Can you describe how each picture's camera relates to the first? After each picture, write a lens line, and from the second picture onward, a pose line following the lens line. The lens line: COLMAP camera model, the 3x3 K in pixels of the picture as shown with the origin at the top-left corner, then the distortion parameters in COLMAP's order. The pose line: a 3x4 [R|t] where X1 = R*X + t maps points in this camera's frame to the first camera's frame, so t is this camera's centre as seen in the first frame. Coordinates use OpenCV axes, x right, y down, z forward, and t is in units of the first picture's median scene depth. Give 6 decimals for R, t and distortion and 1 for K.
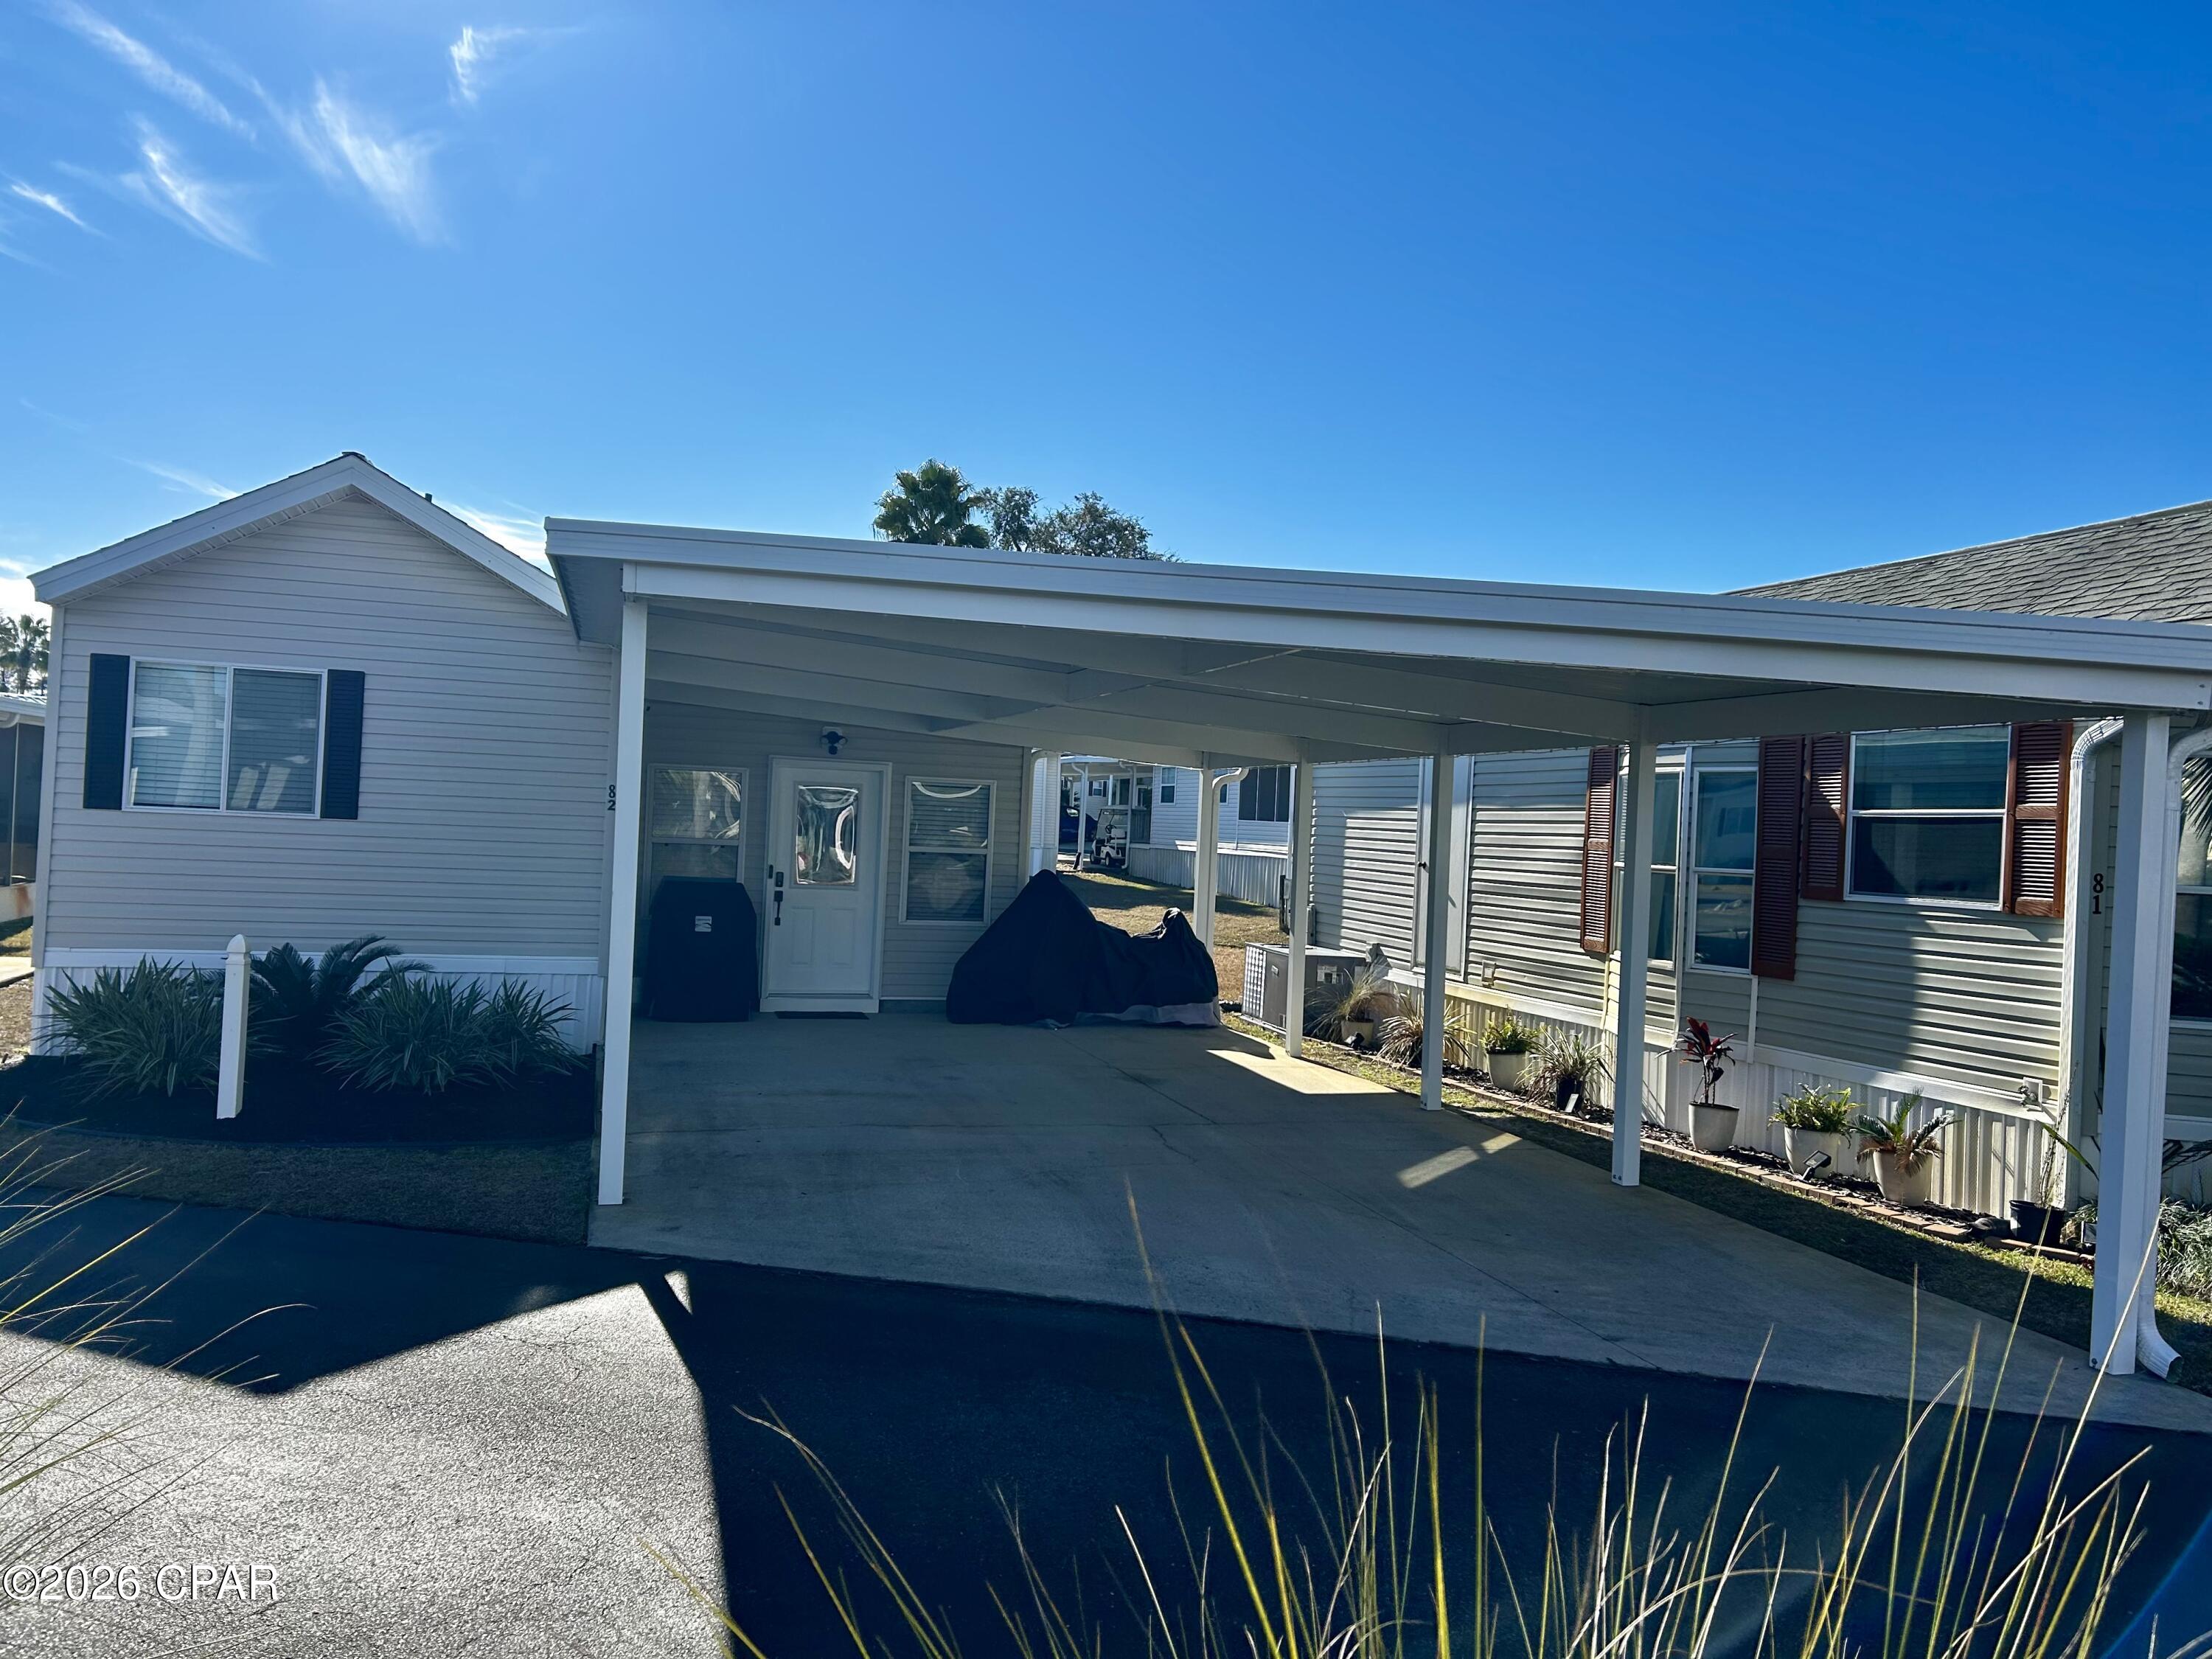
lens RADIAL K [[1687.6, 0, 1126.9], [0, 1687.6, 823.3], [0, 0, 1]] dist [0.056374, -0.019916]
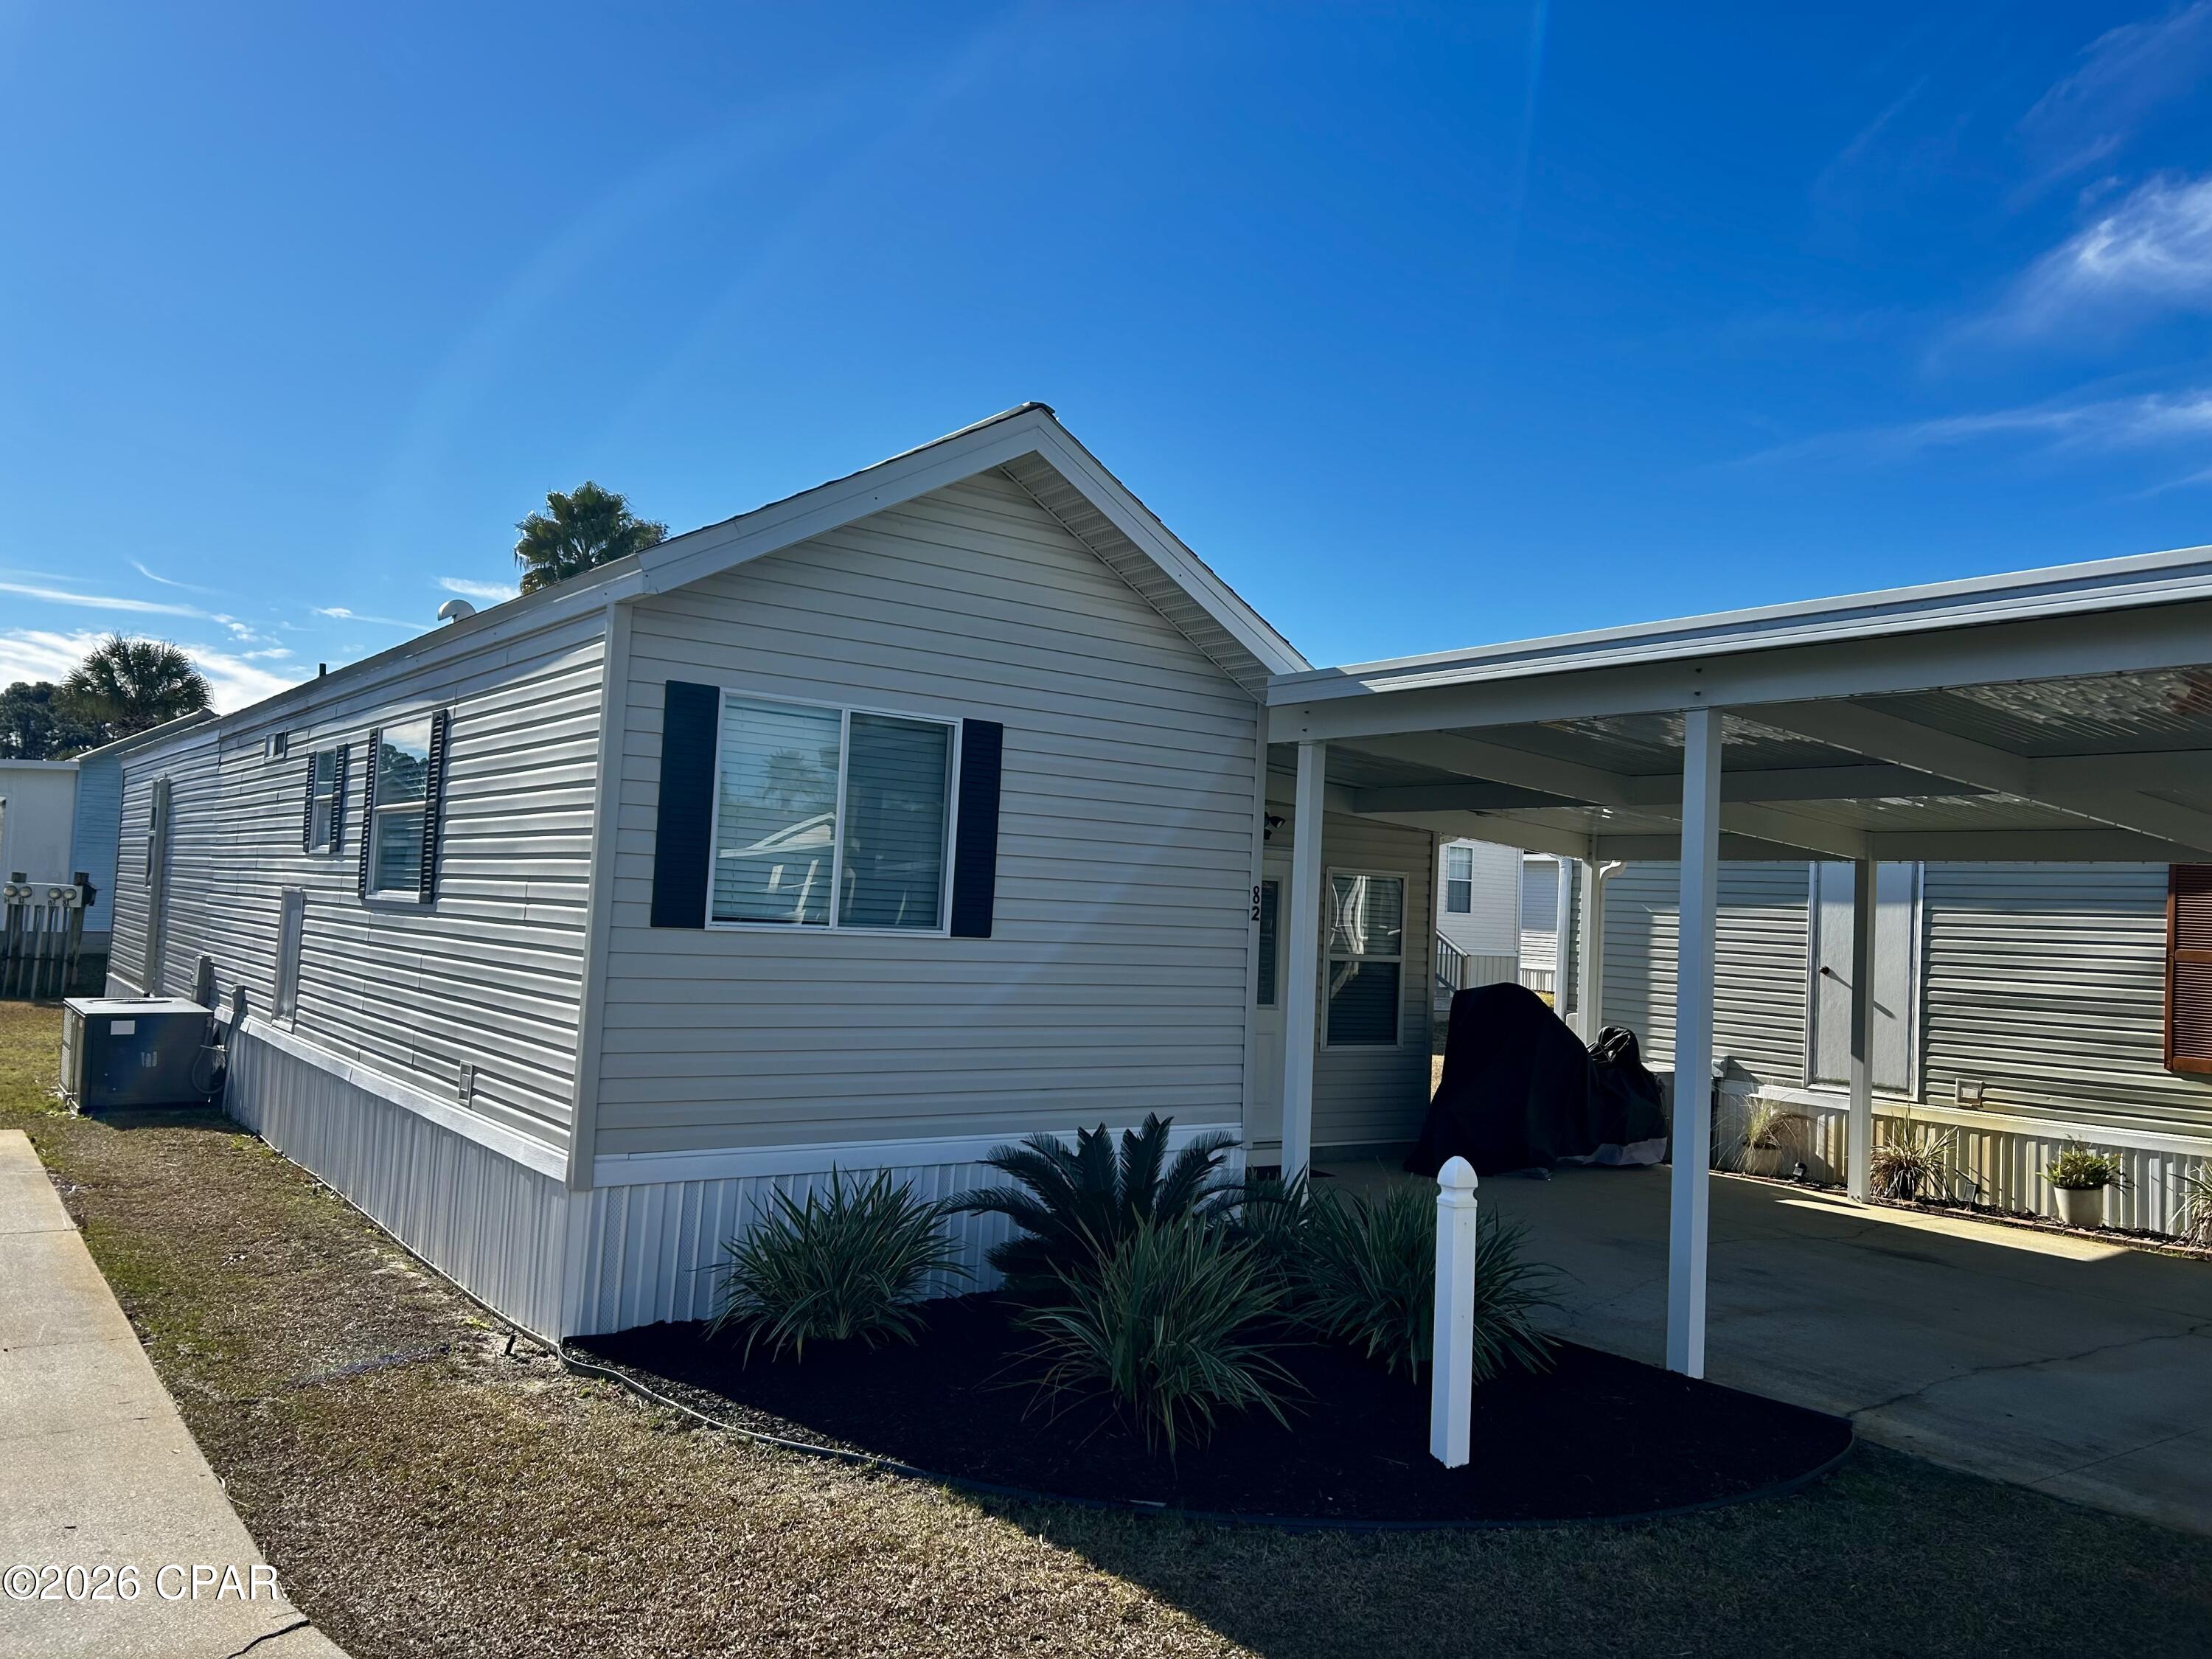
lens RADIAL K [[1687.6, 0, 1101.4], [0, 1687.6, 827.6], [0, 0, 1]] dist [0.056374, -0.019916]
pose [[0.940215, 0.016086, 0.340200, -0.540831], [-0.004508, 0.999384, -0.034797, -0.019594], [-0.340550, 0.031183, 0.939709, 0.294868]]
